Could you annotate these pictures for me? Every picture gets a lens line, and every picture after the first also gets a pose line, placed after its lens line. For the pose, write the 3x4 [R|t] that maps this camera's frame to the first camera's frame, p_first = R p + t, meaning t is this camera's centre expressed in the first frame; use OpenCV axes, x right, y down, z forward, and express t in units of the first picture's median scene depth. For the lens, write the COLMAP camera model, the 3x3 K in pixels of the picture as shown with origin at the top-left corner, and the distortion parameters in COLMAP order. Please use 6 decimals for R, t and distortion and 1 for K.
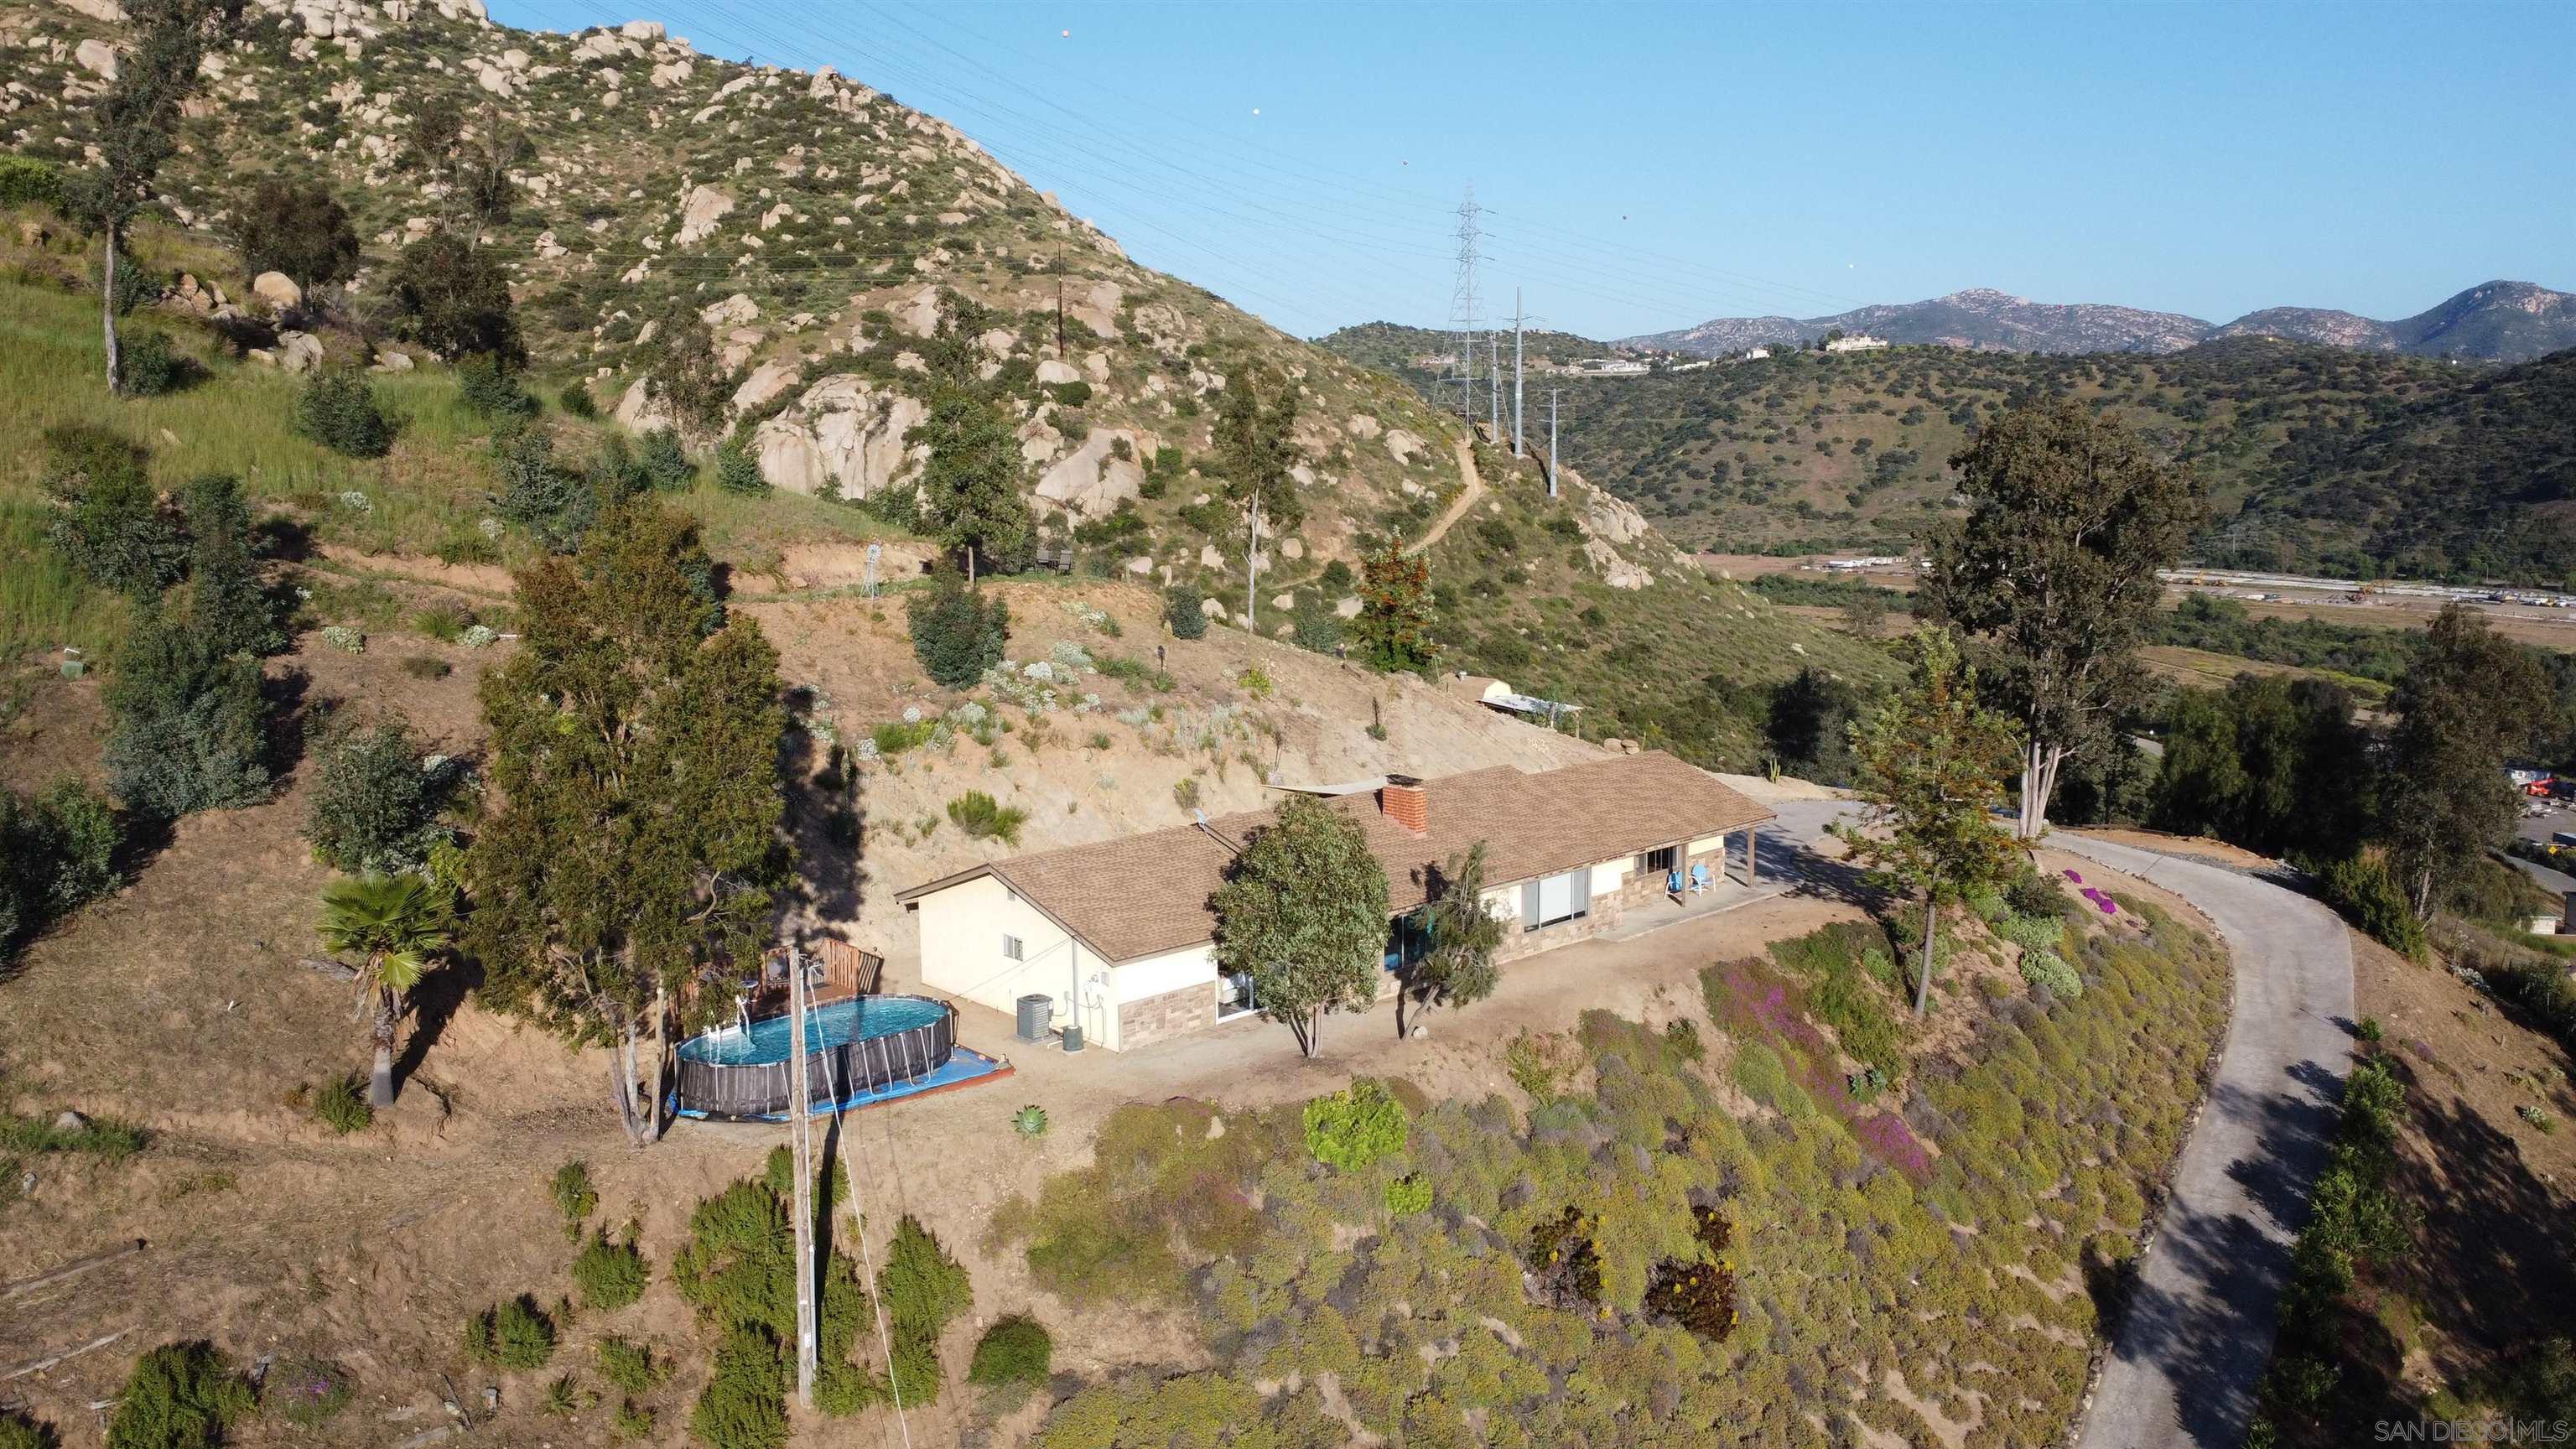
lens RADIAL K [[1918.2, 0, 1298.5], [0, 1918.2, 729.1], [0, 0, 1]] dist [0.010275, 0.005014]
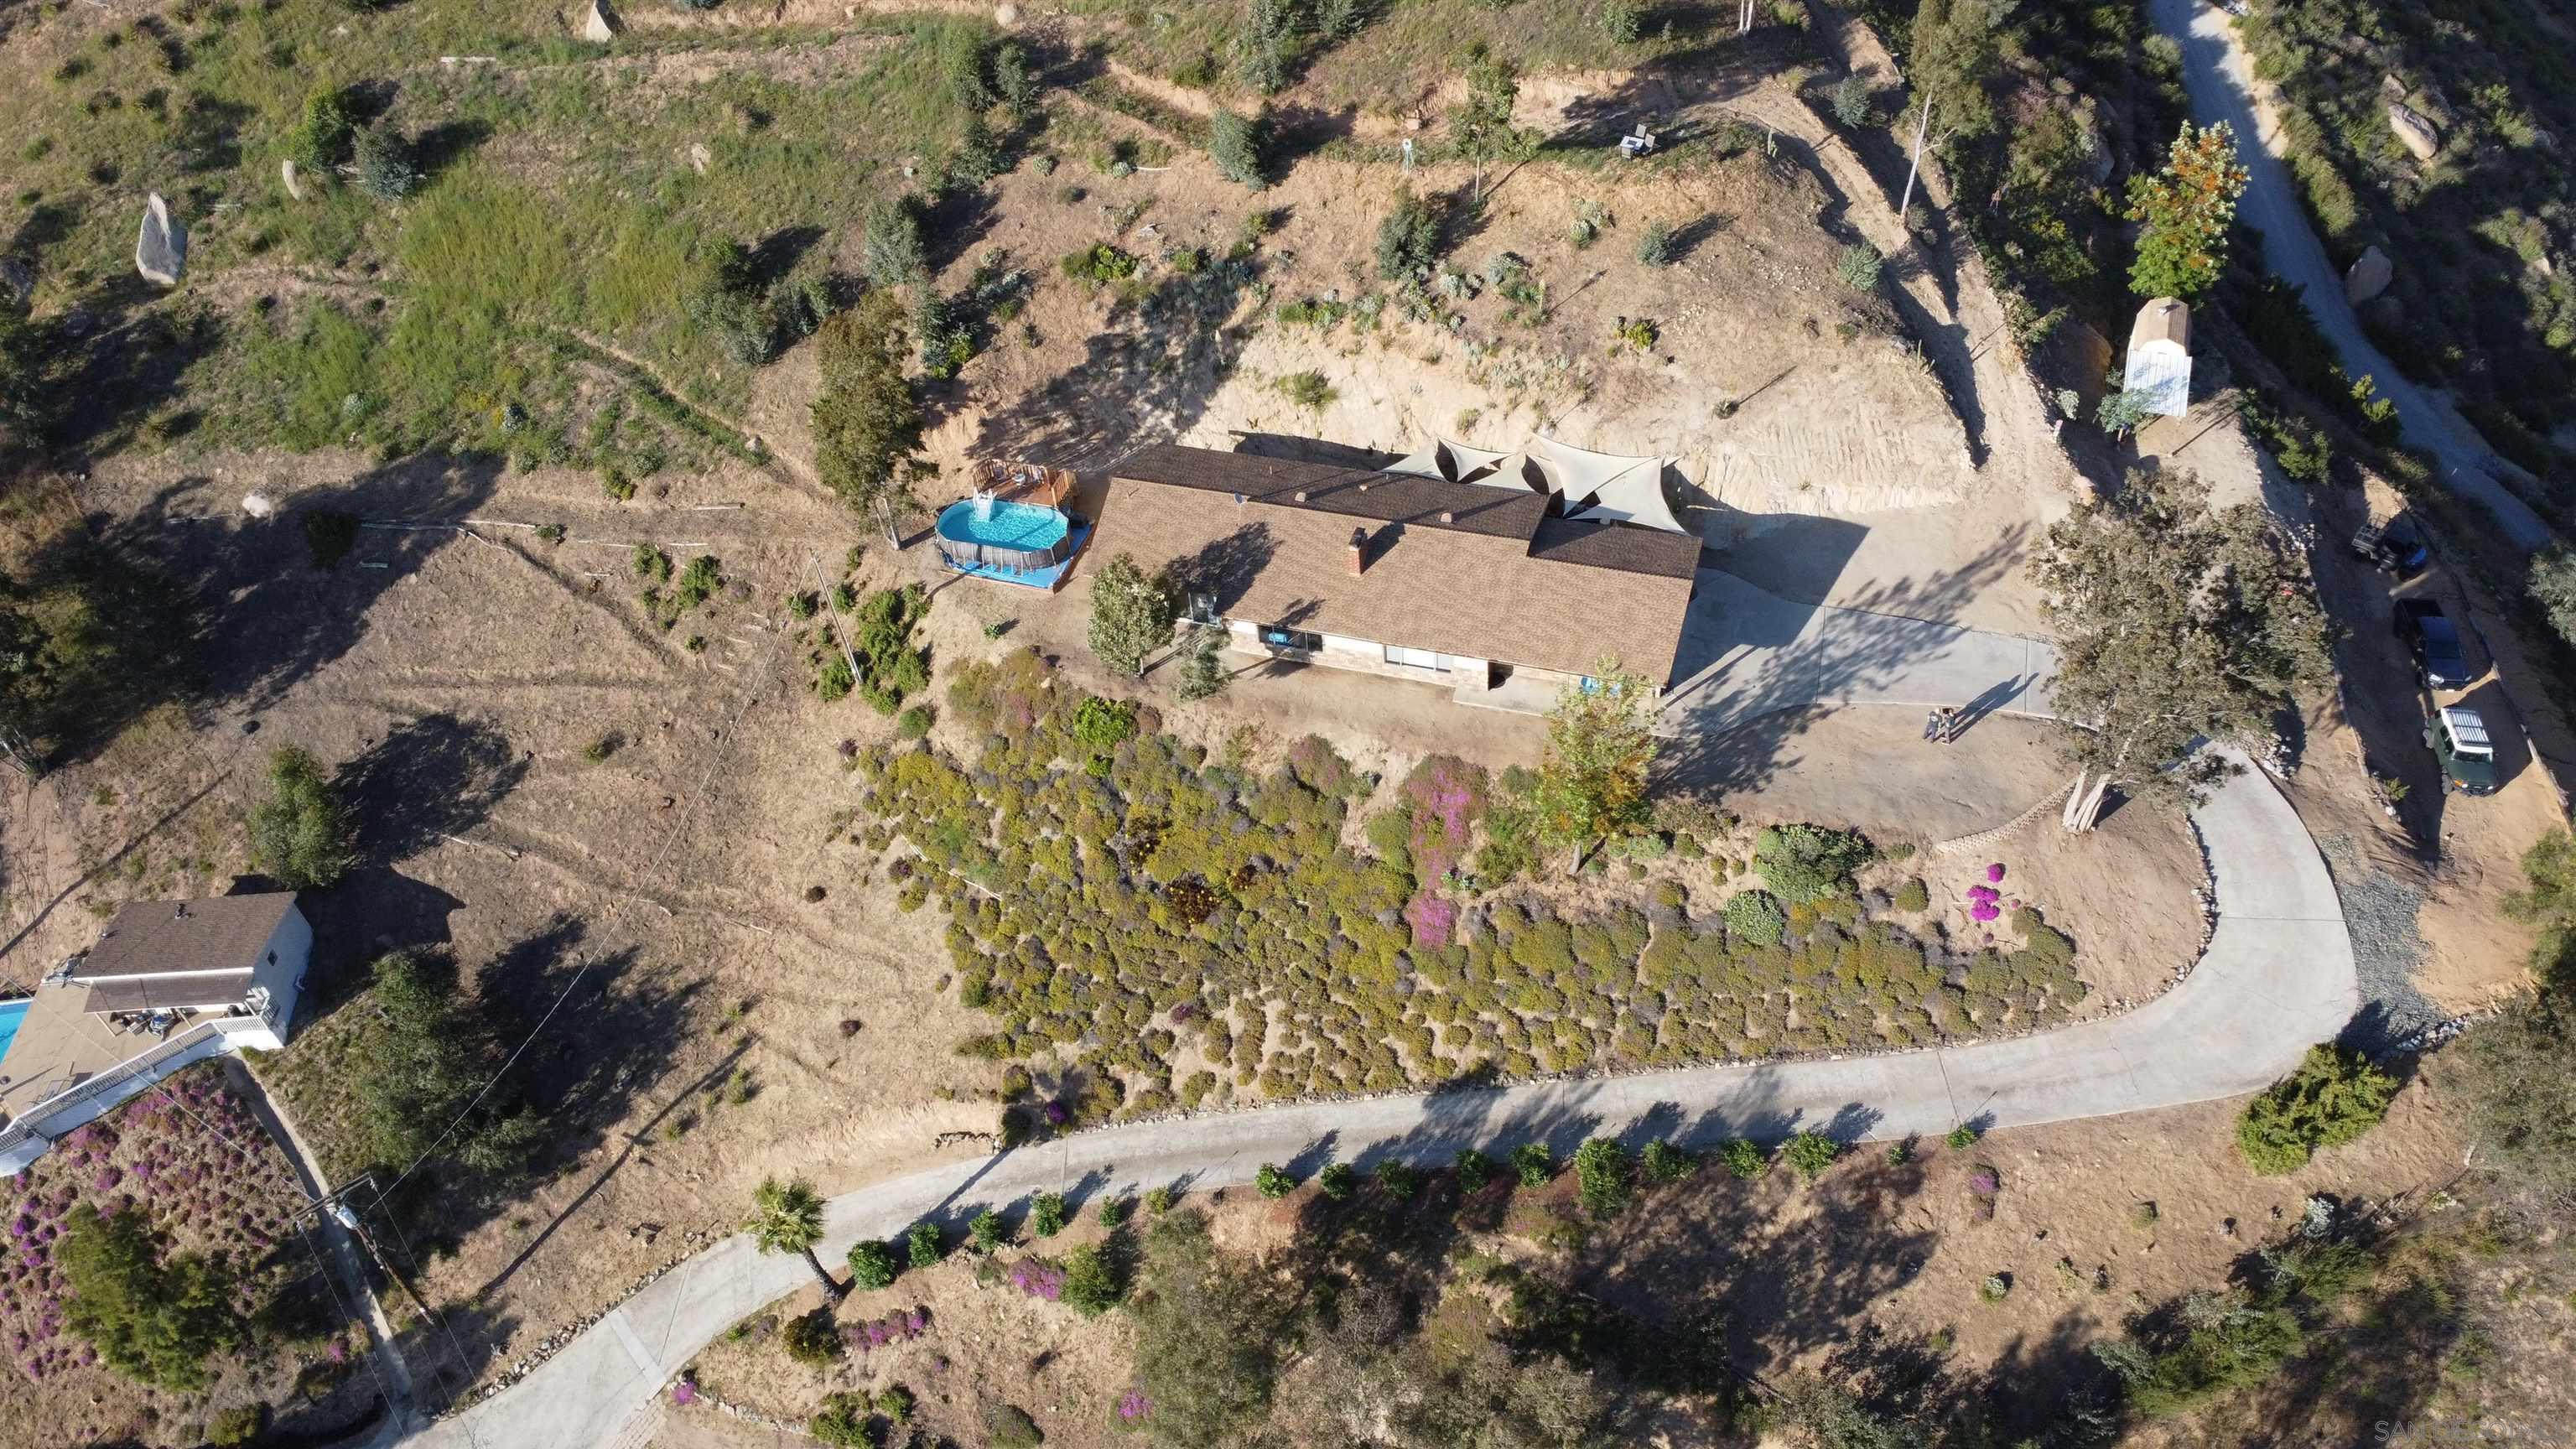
lens RADIAL K [[1918.2, 0, 1289.0], [0, 1918.2, 729.0], [0, 0, 1]] dist [0.010275, 0.005014]
pose [[0.487701, 0.605354, -0.629043, 0.157785], [-0.060331, 0.742192, 0.667466, -0.127735], [0.870924, -0.287573, 0.398489, 0.047086]]
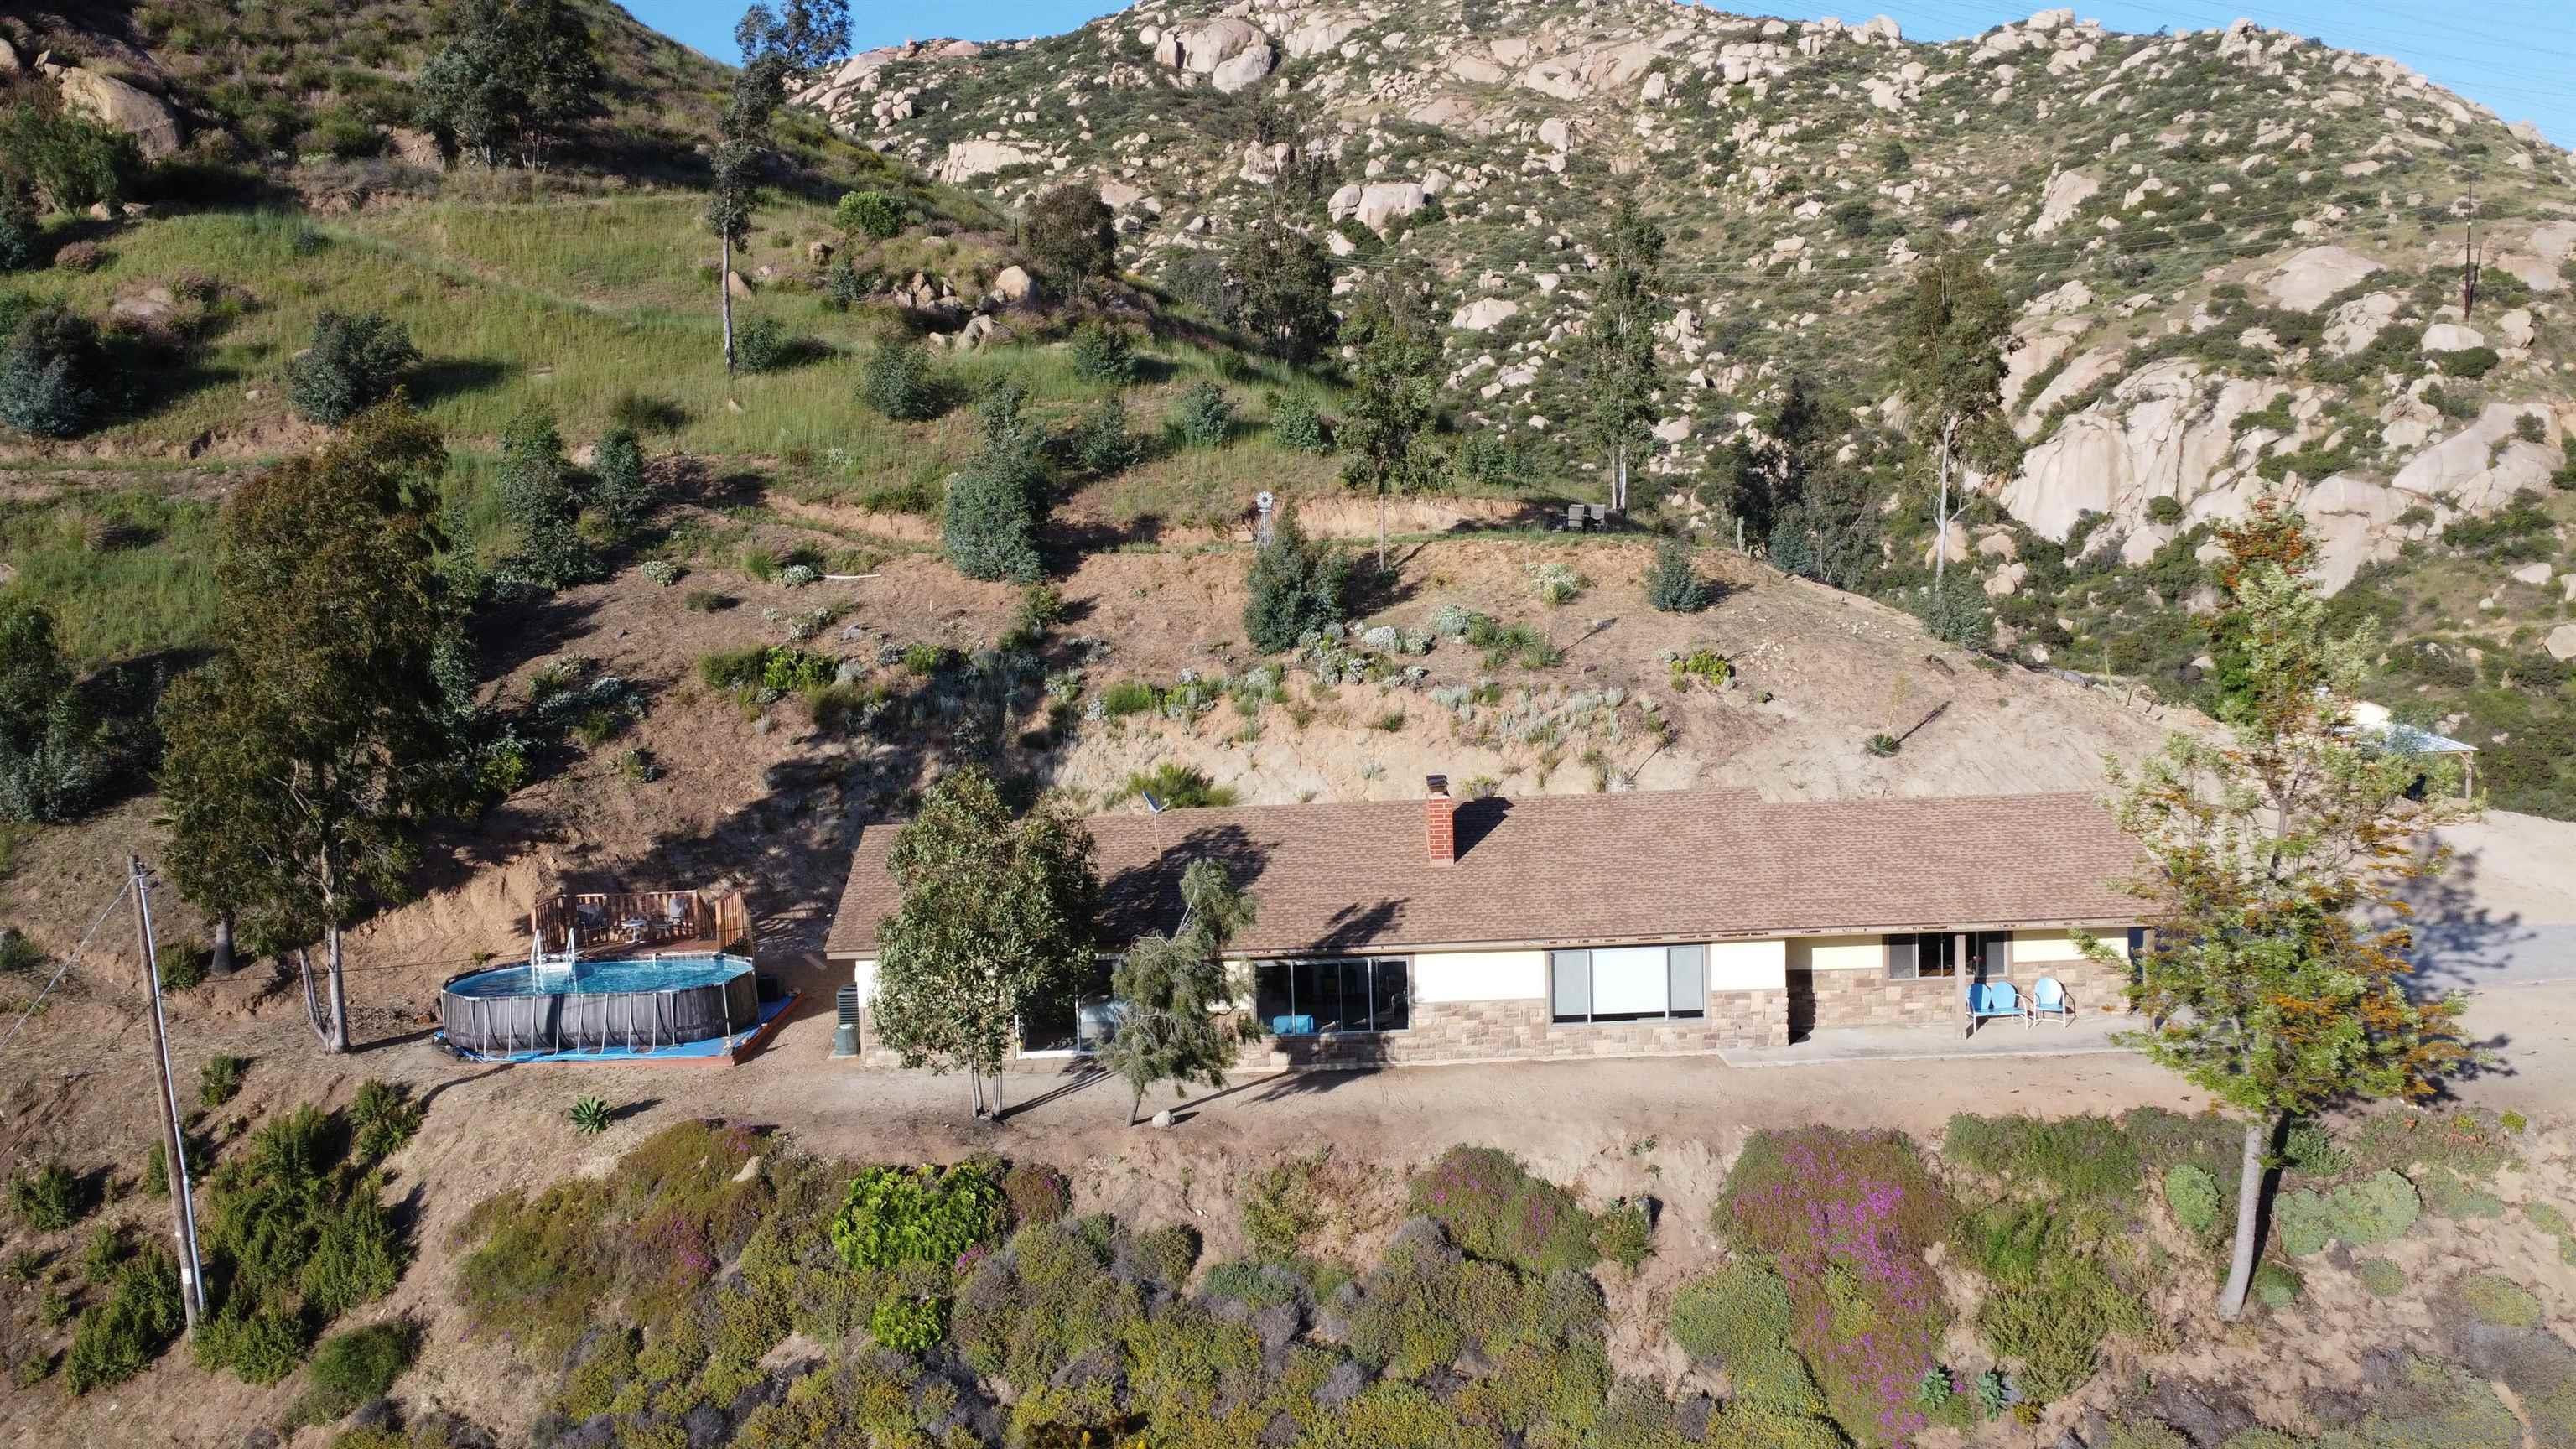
lens RADIAL K [[1918.2, 0, 1297.0], [0, 1918.2, 717.9], [0, 0, 1]] dist [0.010275, 0.005014]
pose [[0.730533, 0.059695, -0.680263, 0.075090], [-0.069853, 0.997479, 0.012517, -0.000536], [0.679295, 0.038375, 0.732861, 0.065020]]
